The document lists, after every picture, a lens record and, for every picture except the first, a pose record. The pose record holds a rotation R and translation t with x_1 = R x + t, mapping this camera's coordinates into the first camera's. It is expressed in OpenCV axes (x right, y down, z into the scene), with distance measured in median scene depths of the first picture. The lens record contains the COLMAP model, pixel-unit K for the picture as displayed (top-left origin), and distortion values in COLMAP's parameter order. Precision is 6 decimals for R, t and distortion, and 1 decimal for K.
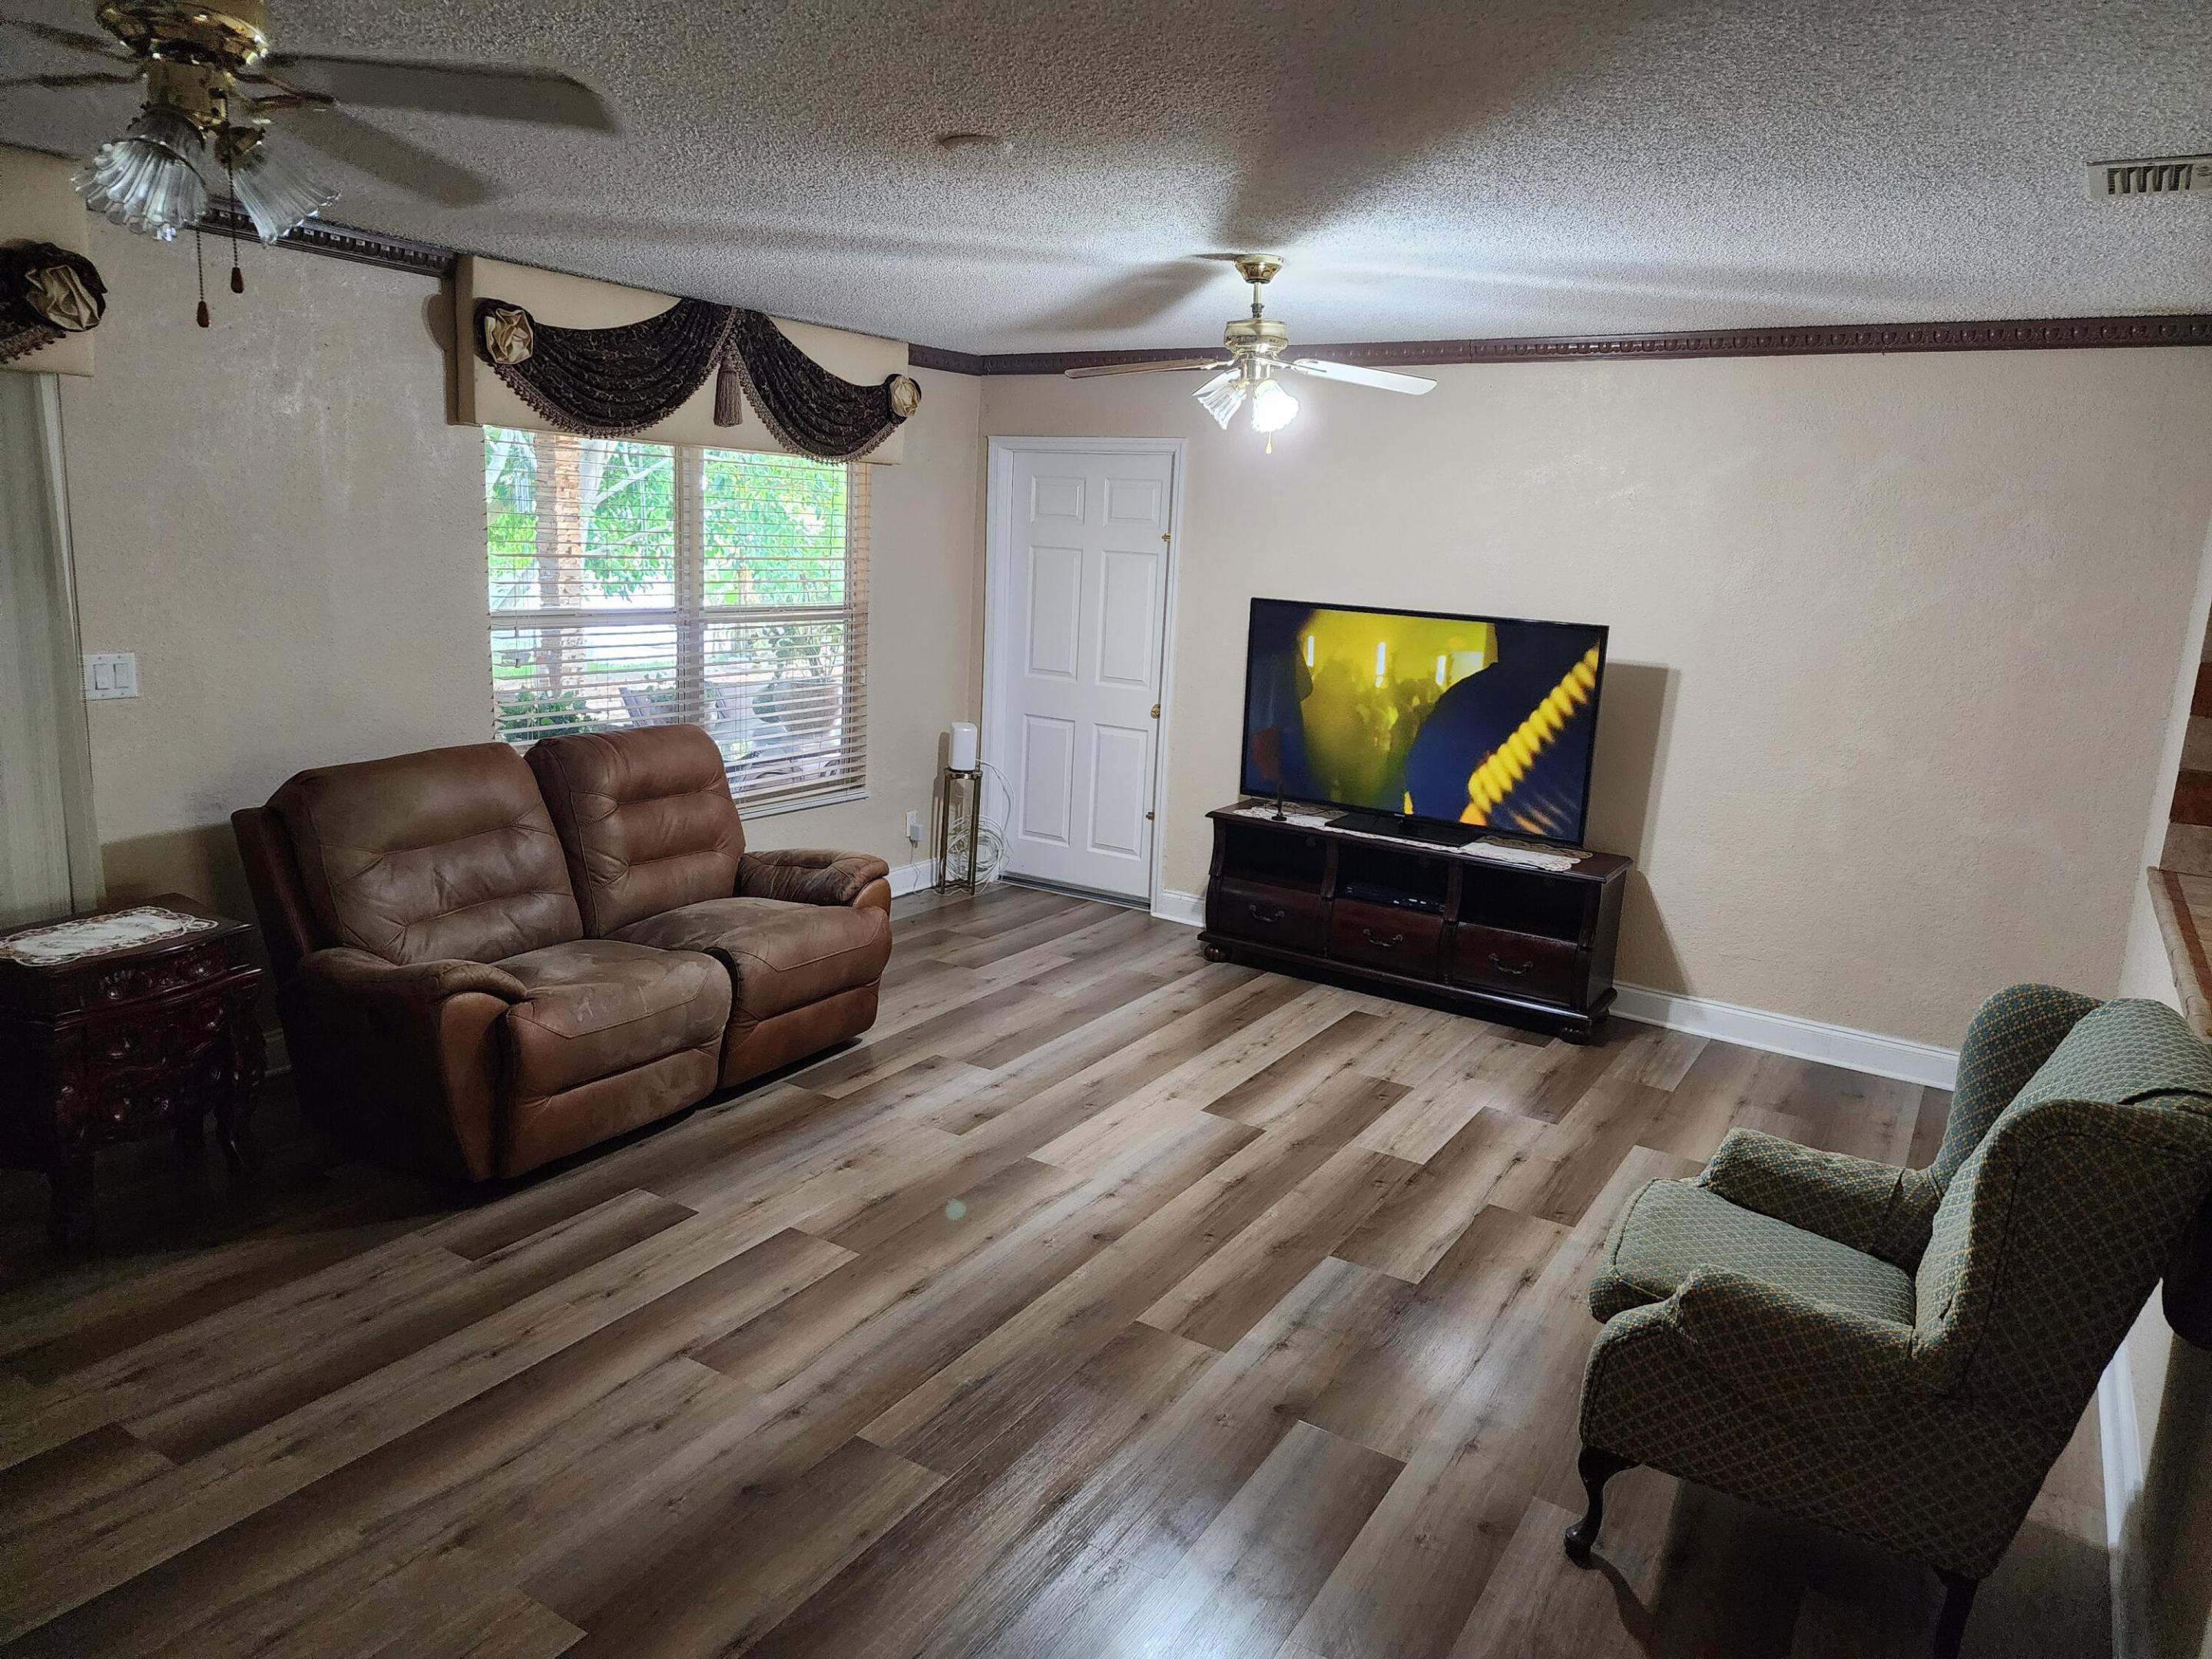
lens RADIAL K [[1456.7, 0, 1106.0], [0, 1456.7, 829.5], [0, 0, 1]] dist [0.085931, -0.062331]
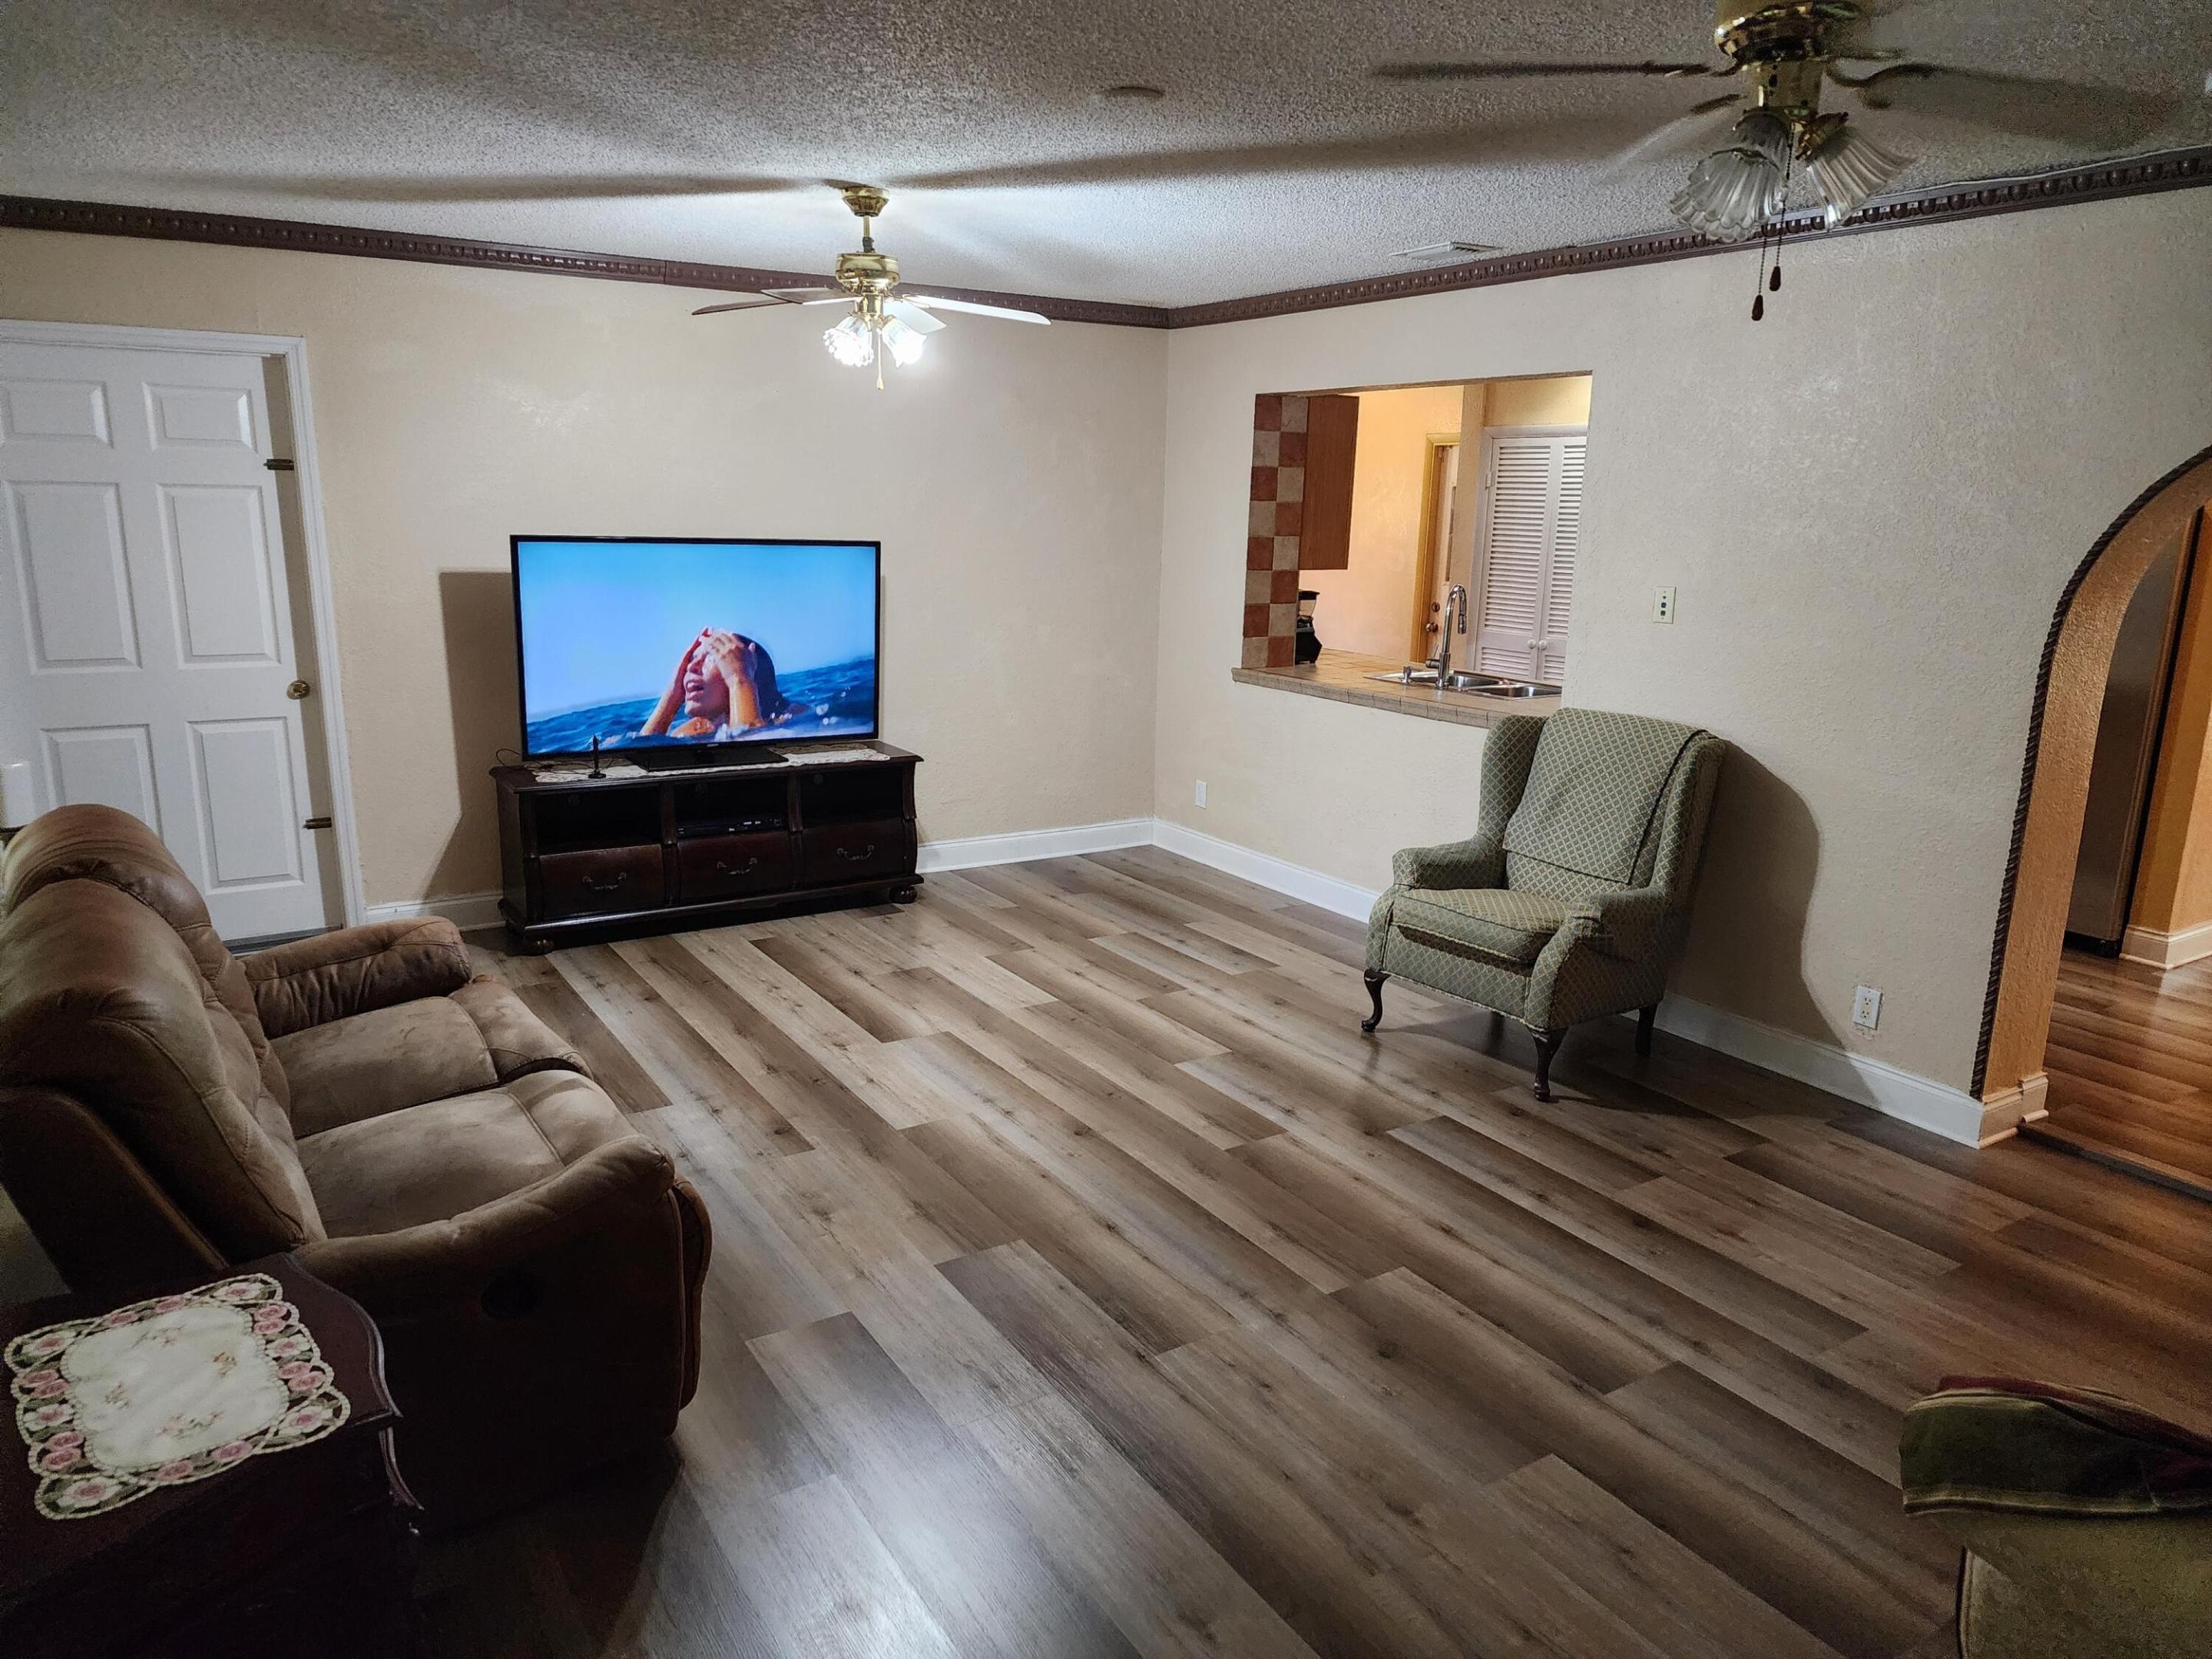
lens RADIAL K [[1456.7, 0, 1106.0], [0, 1456.7, 829.5], [0, 0, 1]] dist [0.085931, -0.062331]
pose [[0.432397, -0.243602, 0.868153, -0.689788], [0.186187, 0.966186, 0.178377, -0.100463], [-0.882251, 0.084510, 0.463132, 0.364958]]
